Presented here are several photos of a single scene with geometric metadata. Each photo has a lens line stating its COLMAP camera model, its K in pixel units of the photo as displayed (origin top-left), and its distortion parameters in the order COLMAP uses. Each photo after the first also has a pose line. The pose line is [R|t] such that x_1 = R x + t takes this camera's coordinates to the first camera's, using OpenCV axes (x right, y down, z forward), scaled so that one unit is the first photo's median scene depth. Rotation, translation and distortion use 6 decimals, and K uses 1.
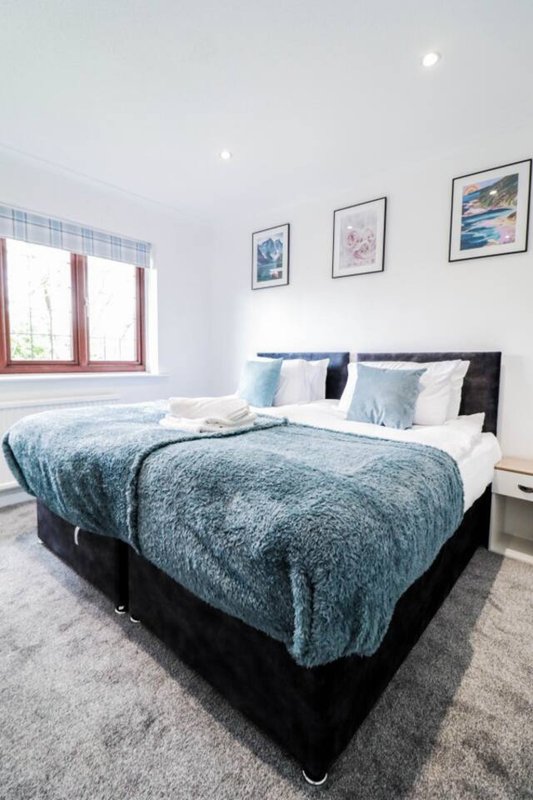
lens RADIAL K [[359.7, 0, 266.5], [0, 359.7, 400.0], [0, 0, 1]] dist [-0.000002, -0.011710]
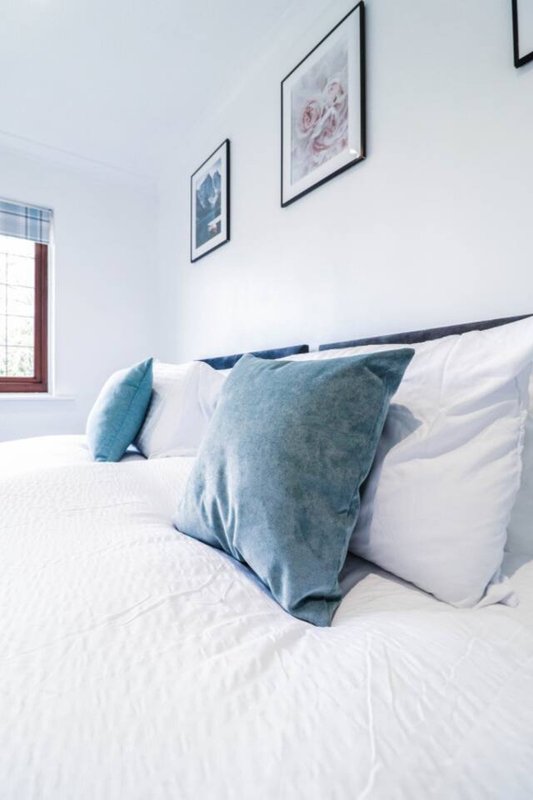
lens RADIAL K [[374.3, 0, 259.3], [0, 374.3, 389.8], [0, 0, 1]] dist [0.001697, -0.013803]
pose [[0.967752, -0.007249, -0.251800, 0.261324], [-0.020534, 0.993989, -0.107536, -0.018527], [0.251066, 0.109239, 0.961786, 0.465078]]
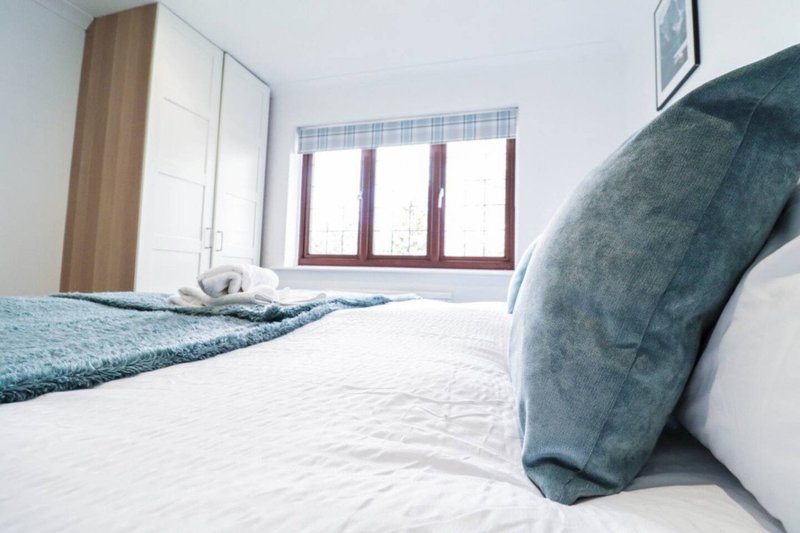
lens RADIAL K [[374.3, 0, 404.0], [0, 374.3, 251.6], [0, 0, 1]] dist [0.001697, -0.013803]
pose [[0.402326, -0.062629, -0.913352, 0.321317], [-0.129921, 0.983654, -0.124679, 0.010648], [0.906231, 0.168826, 0.387612, 0.538997]]
